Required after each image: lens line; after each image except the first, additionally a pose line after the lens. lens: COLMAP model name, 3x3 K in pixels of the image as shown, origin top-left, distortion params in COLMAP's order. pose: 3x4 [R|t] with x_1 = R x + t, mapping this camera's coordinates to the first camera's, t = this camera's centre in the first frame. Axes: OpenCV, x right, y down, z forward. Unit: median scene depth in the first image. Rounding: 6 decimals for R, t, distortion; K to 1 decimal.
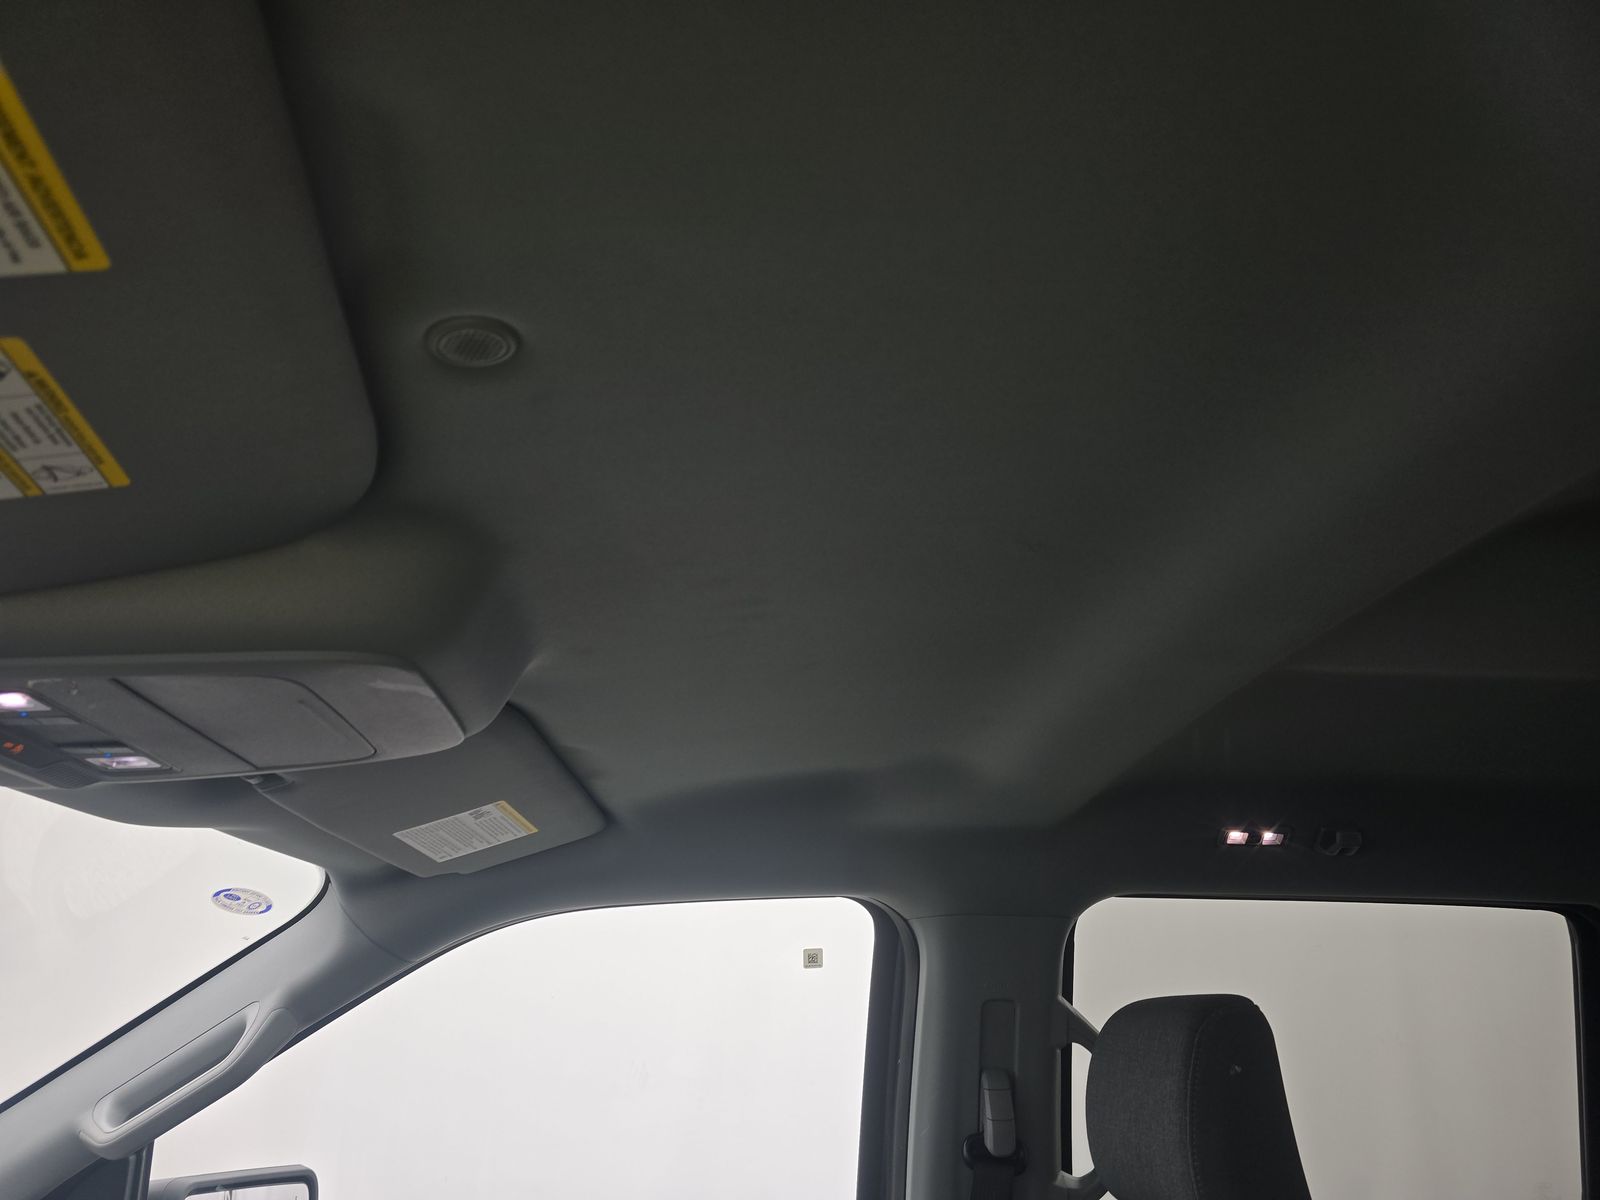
lens RADIAL K [[1099.4, 0, 789.8], [0, 1099.4, 592.0], [0, 0, 1]] dist [0.054018, -0.043661]
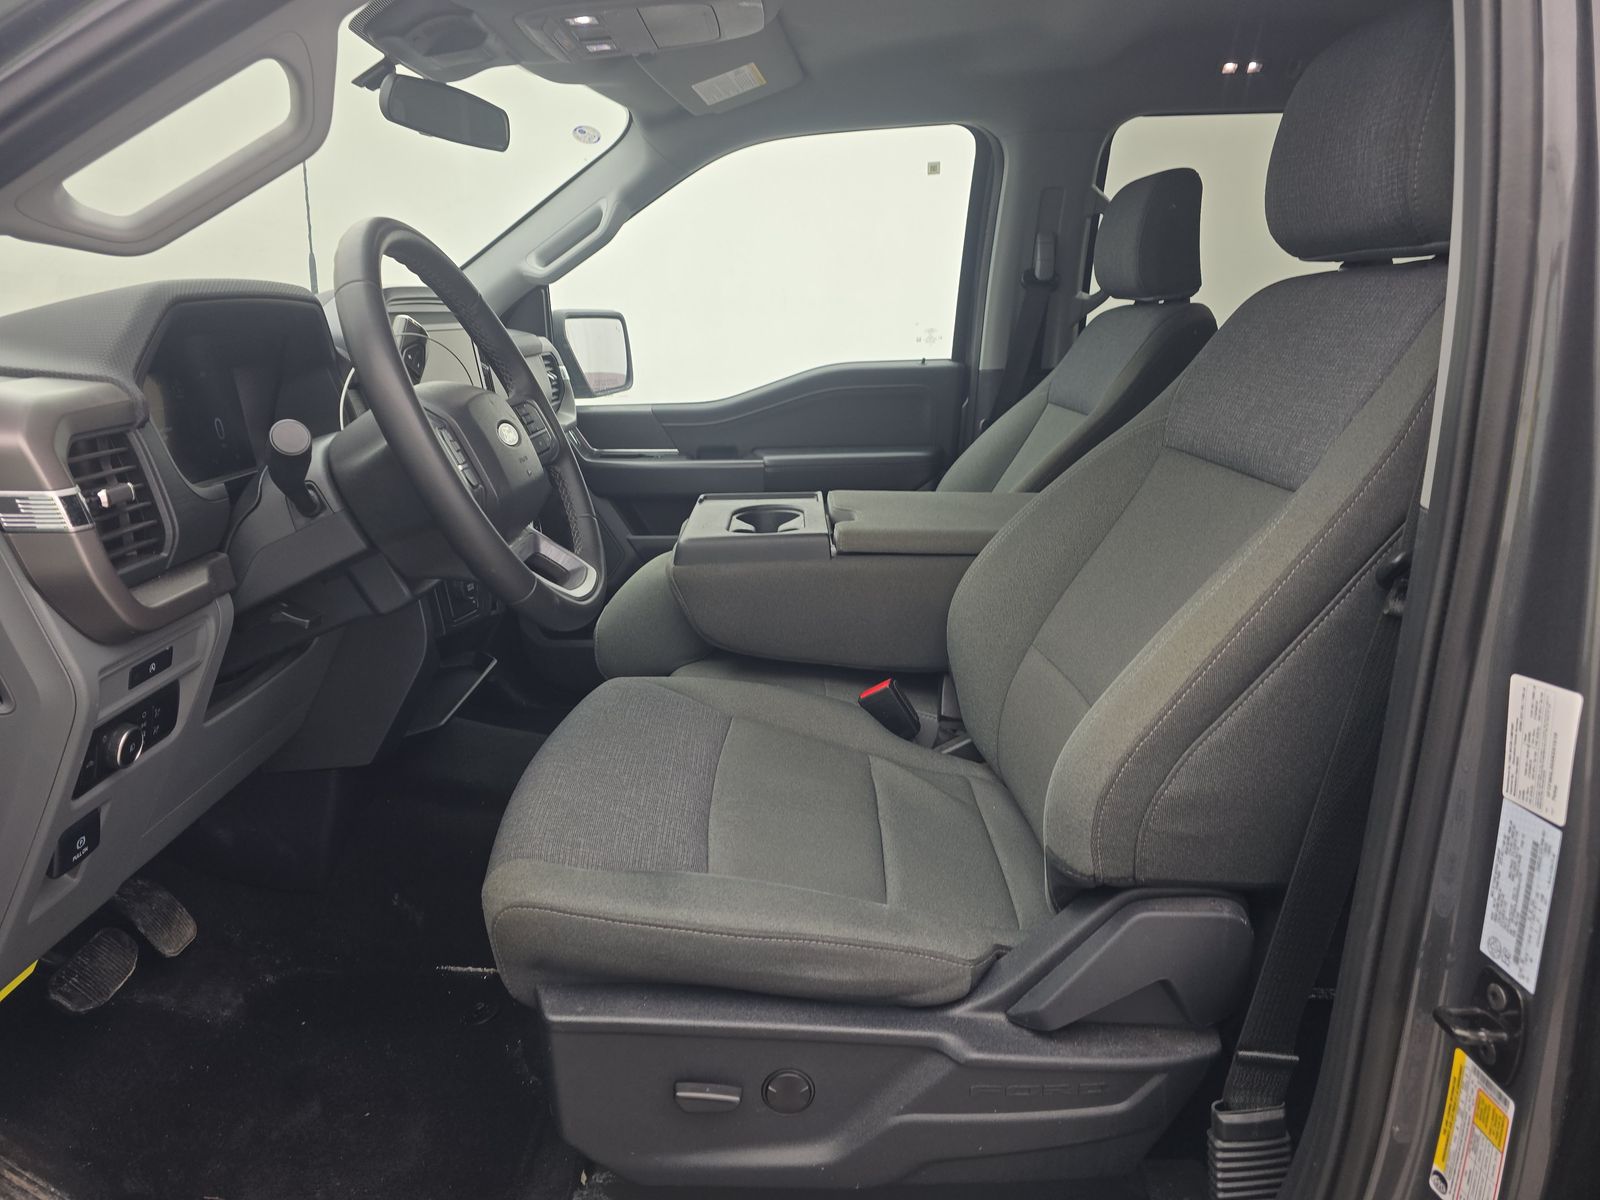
lens RADIAL K [[1099.4, 0, 789.8], [0, 1099.4, 592.0], [0, 0, 1]] dist [0.054018, -0.043661]
pose [[0.995956, 0.004993, -0.089707, -0.041470], [0.049479, 0.802925, 0.594023, -0.131499], [0.074994, -0.596059, 0.799431, -0.657278]]
